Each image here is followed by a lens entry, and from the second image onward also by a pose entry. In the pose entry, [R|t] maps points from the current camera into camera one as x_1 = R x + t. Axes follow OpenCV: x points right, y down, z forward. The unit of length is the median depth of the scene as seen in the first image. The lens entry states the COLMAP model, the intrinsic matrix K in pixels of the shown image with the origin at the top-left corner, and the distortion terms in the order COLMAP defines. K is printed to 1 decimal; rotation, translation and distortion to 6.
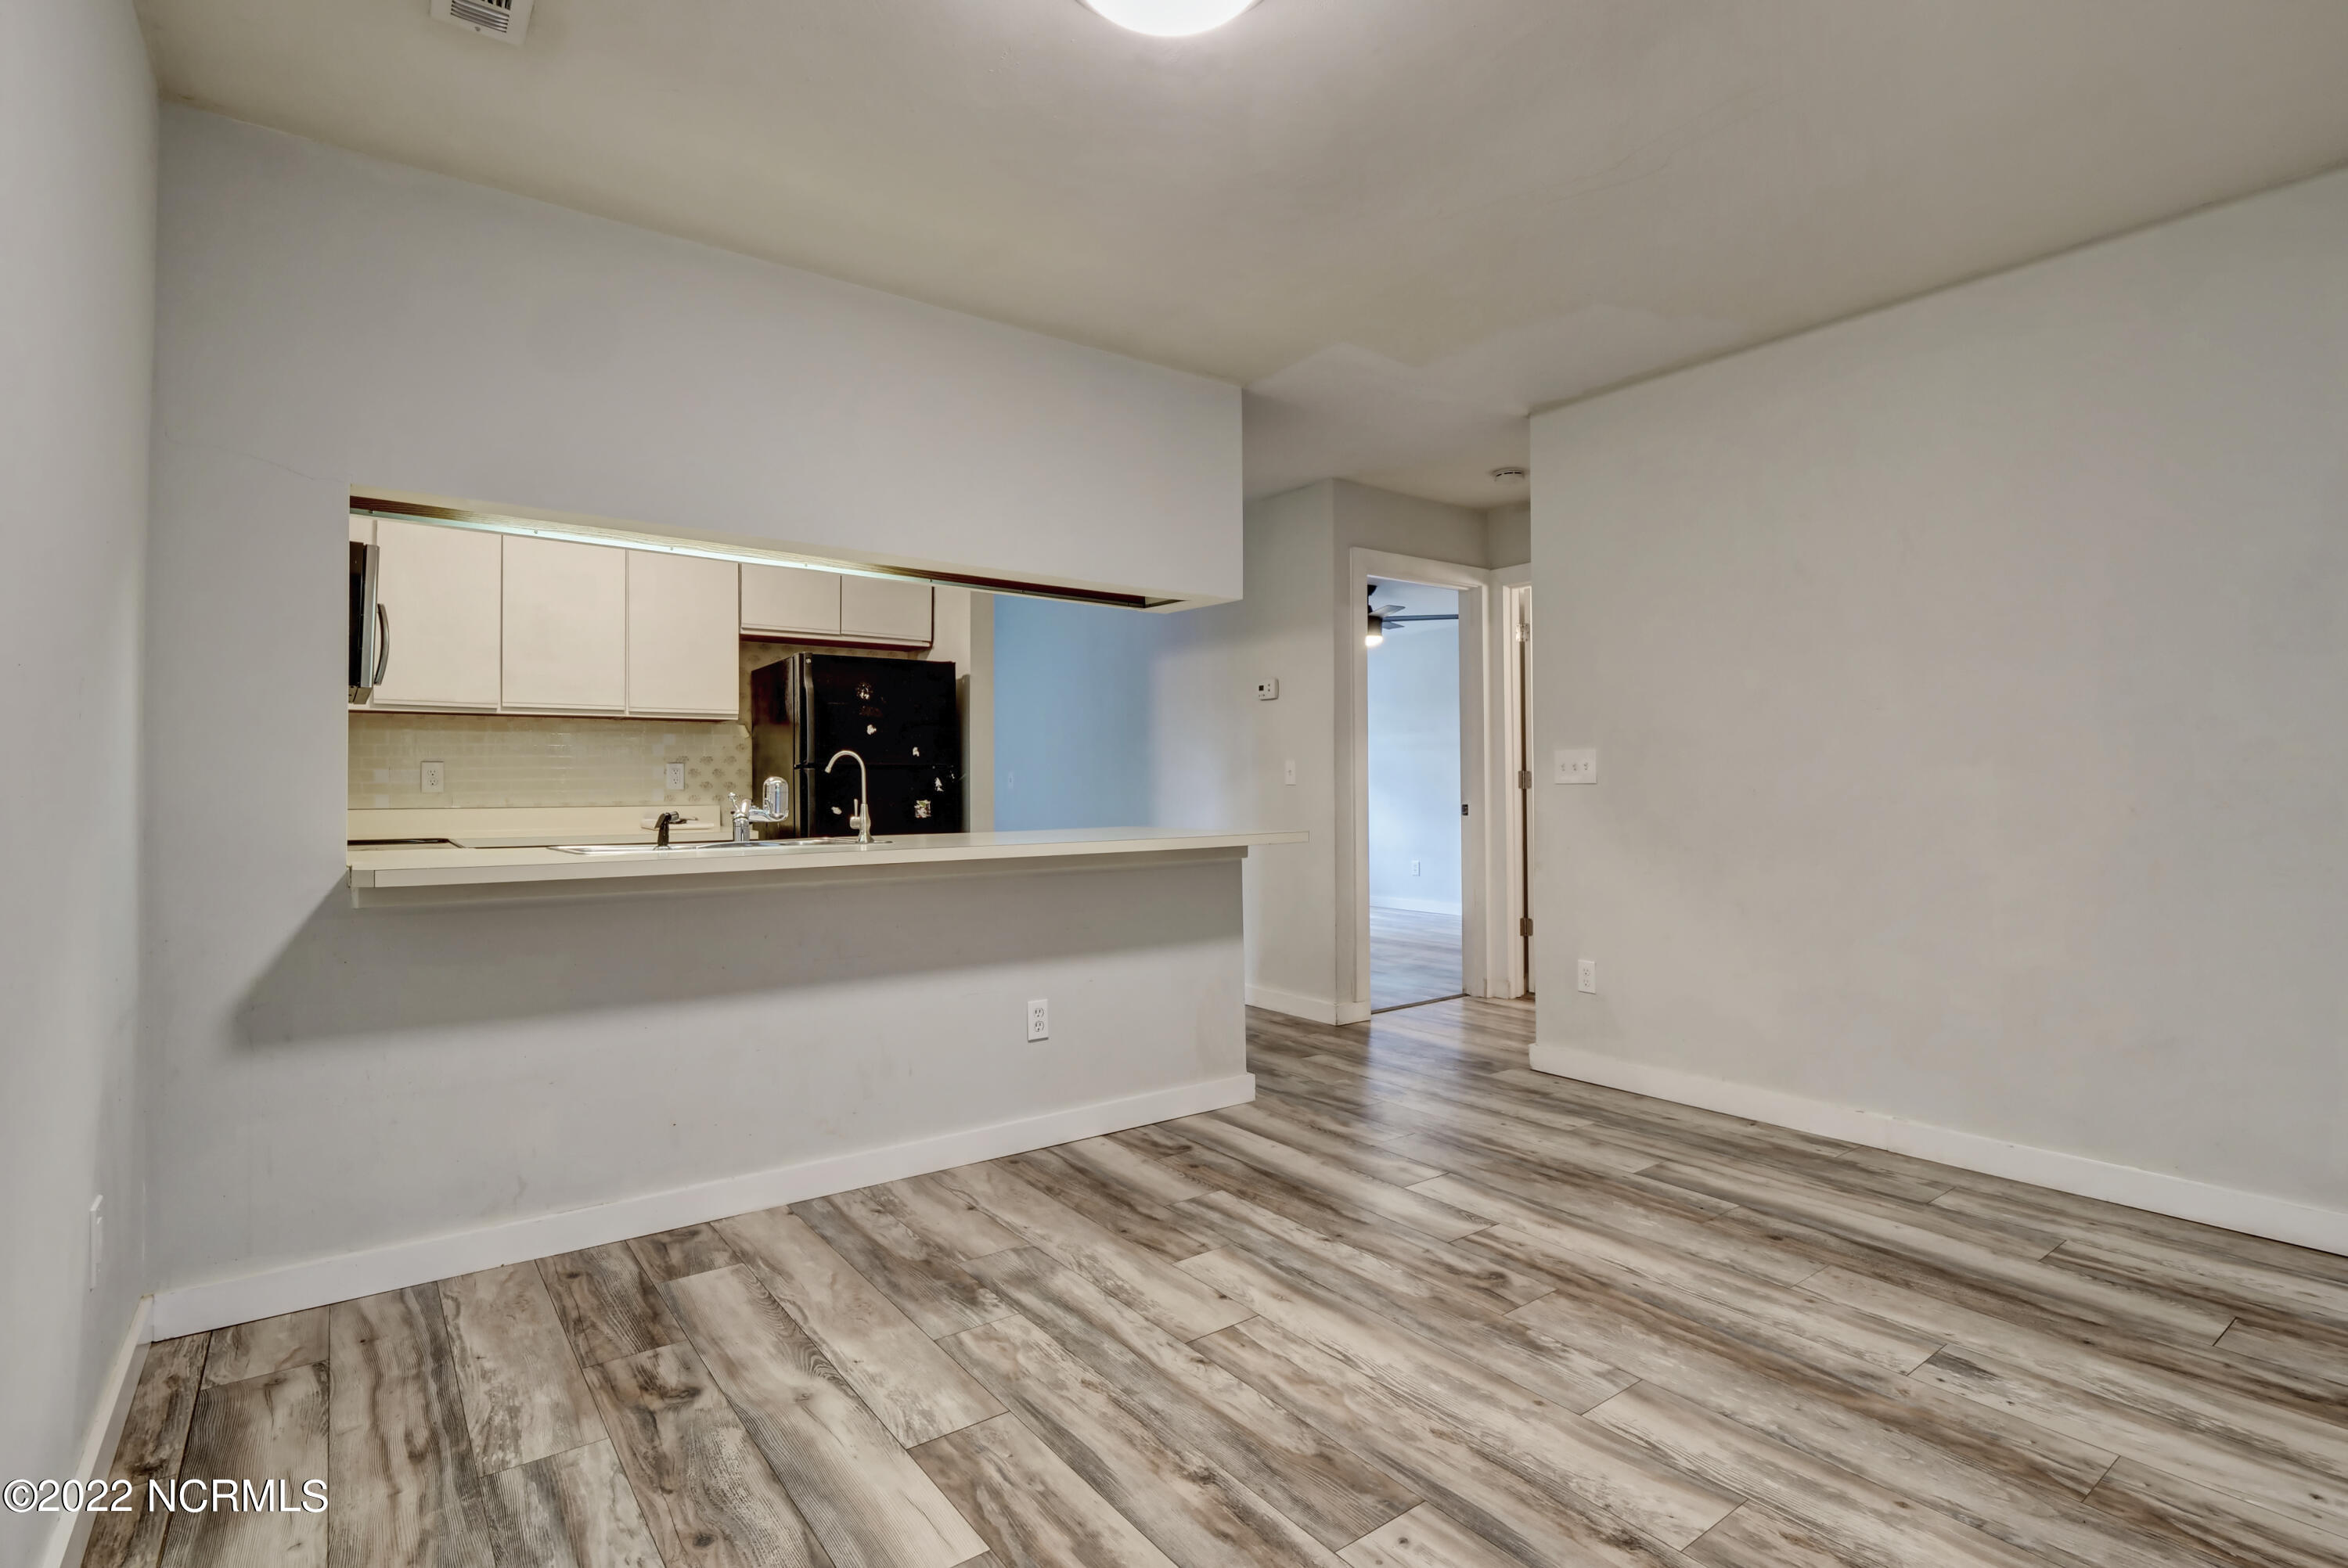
lens RADIAL K [[1142.9, 0, 1170.6], [0, 1142.9, 777.3], [0, 0, 1]] dist [-0.021714, 0.005122]
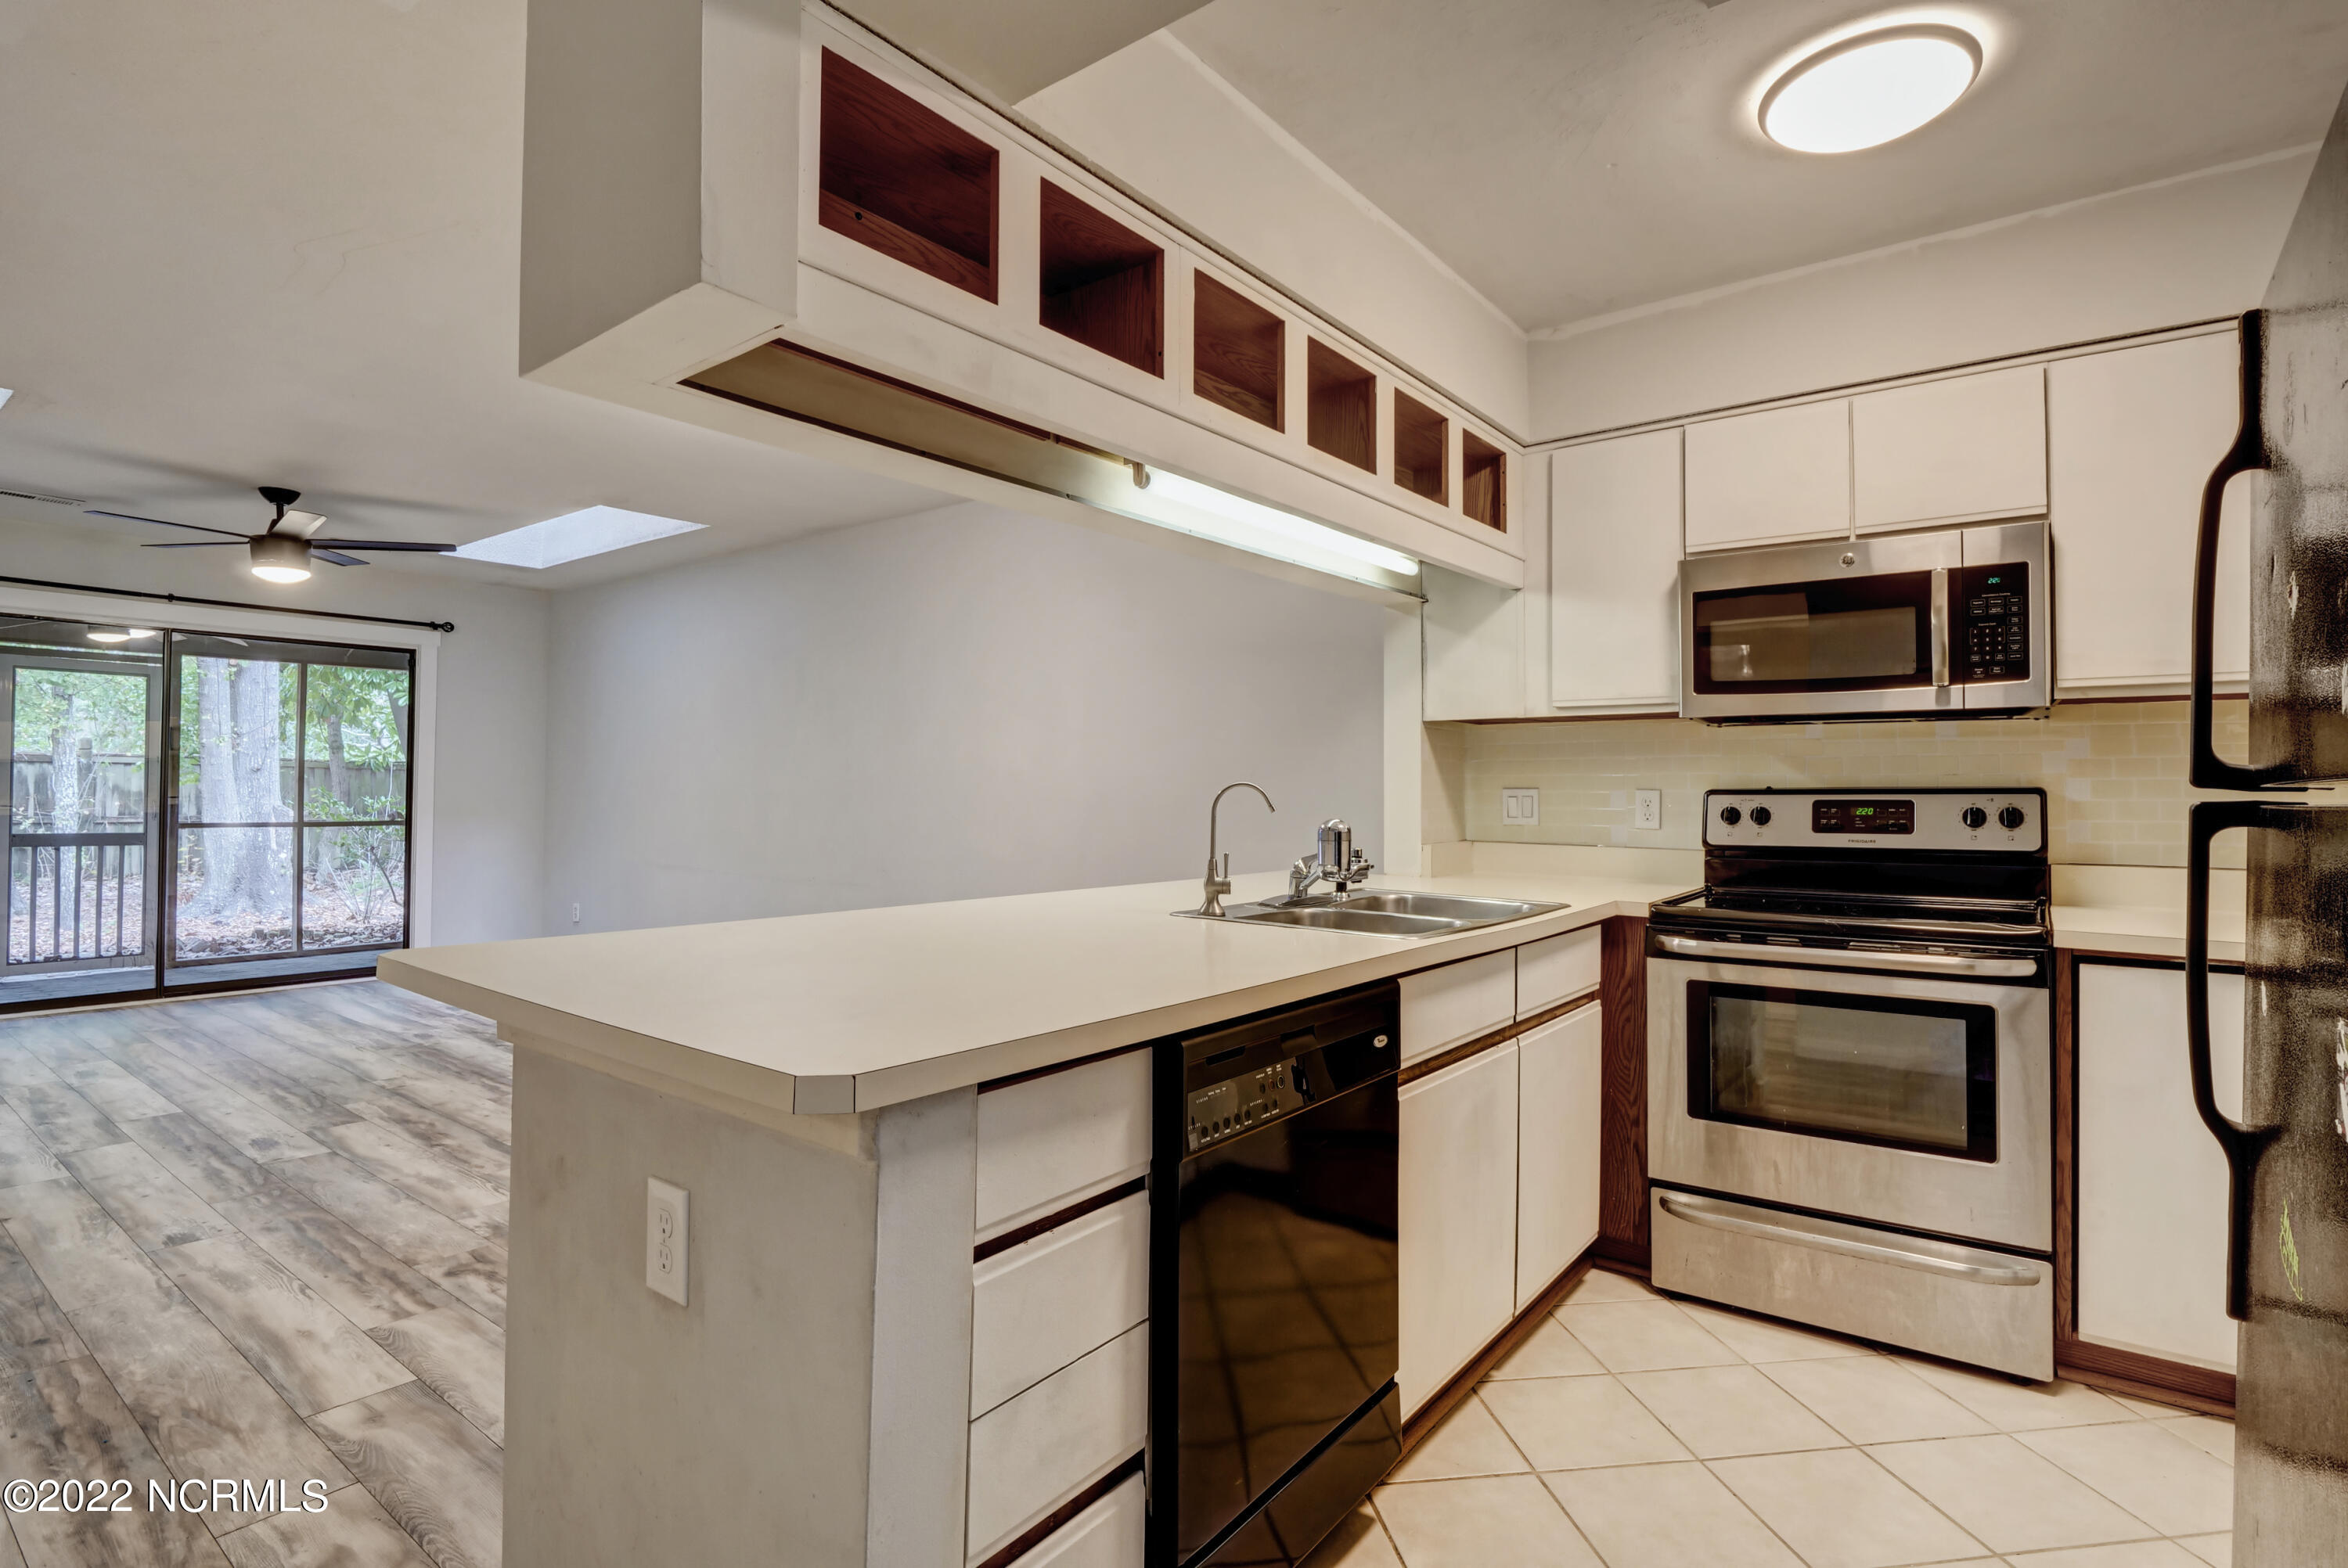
lens RADIAL K [[1141.0, 0, 1170.3], [0, 1141.0, 772.2], [0, 0, 1]] dist [-0.008082, -0.004973]
pose [[-0.960939, -0.006640, -0.276682, -0.072519], [0.000050, 0.999708, -0.024164, -0.016806], [0.276761, -0.023234, -0.960658, 2.316150]]
